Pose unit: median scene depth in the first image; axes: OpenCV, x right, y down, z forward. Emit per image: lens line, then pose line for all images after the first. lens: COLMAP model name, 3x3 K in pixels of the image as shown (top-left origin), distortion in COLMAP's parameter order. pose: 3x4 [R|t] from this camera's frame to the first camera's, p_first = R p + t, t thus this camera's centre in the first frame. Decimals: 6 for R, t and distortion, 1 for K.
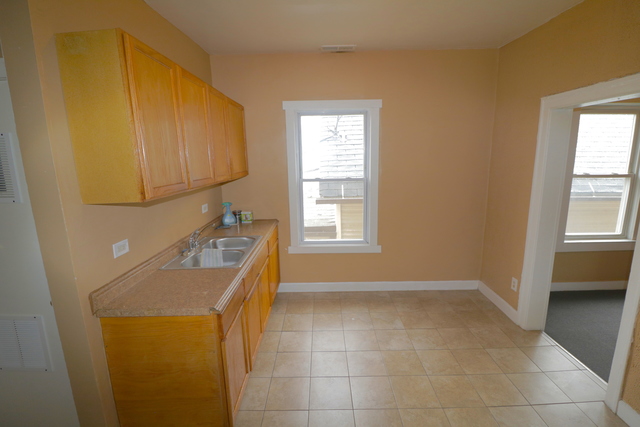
lens RADIAL K [[292.3, 0, 317.6], [0, 292.3, 212.1], [0, 0, 1]] dist [-0.012748, -0.000423]
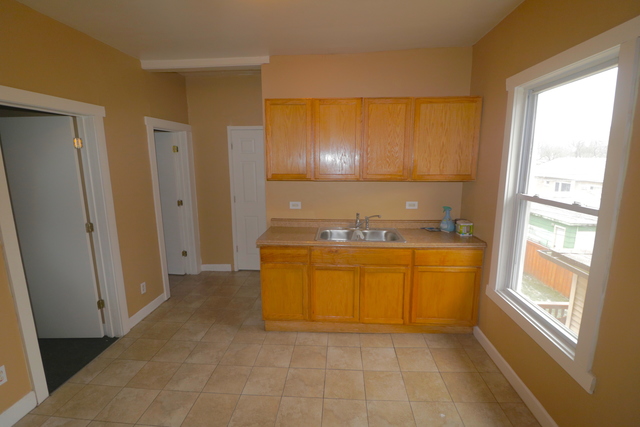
lens RADIAL K [[293.9, 0, 327.9], [0, 293.9, 212.4], [0, 0, 1]] dist [-0.053612, -0.000071]
pose [[-0.056179, 0.185573, -0.981023, 0.606255], [-0.187909, 0.963051, 0.192934, -0.121112], [0.980579, 0.195182, -0.019232, 0.624500]]
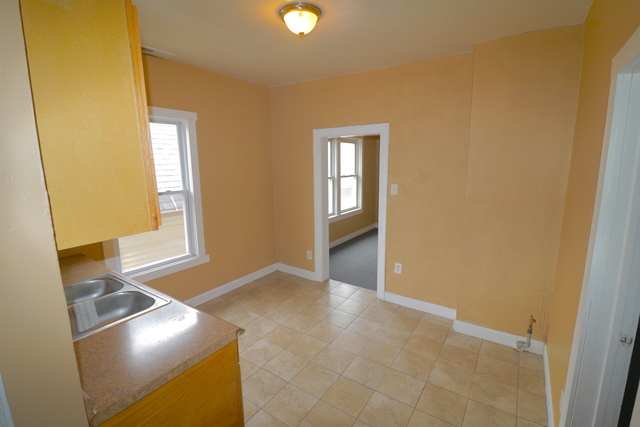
lens RADIAL K [[292.3, 0, 317.6], [0, 292.3, 212.1], [0, 0, 1]] dist [-0.012748, -0.000423]
pose [[0.566372, -0.129642, 0.813889, -0.398431], [0.159448, 0.986128, 0.046121, -0.019172], [-0.808579, 0.103651, 0.579187, 0.091096]]
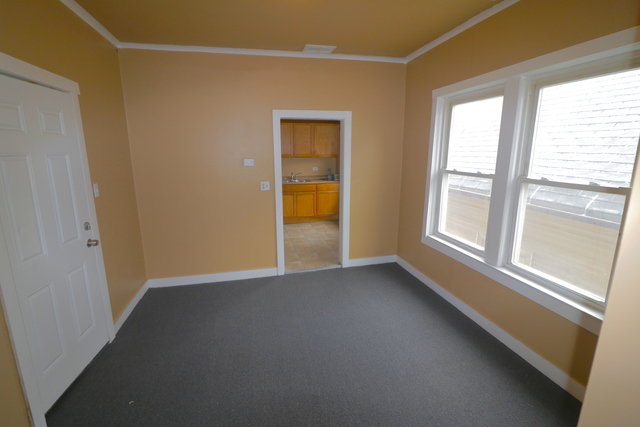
lens RADIAL K [[292.3, 0, 317.6], [0, 292.3, 212.1], [0, 0, 1]] dist [-0.012748, -0.000423]
pose [[0.196584, 0.214918, -0.956643, 1.743074], [-0.182957, 0.966585, 0.179555, -0.094164], [0.963266, 0.139726, 0.229335, 0.439752]]
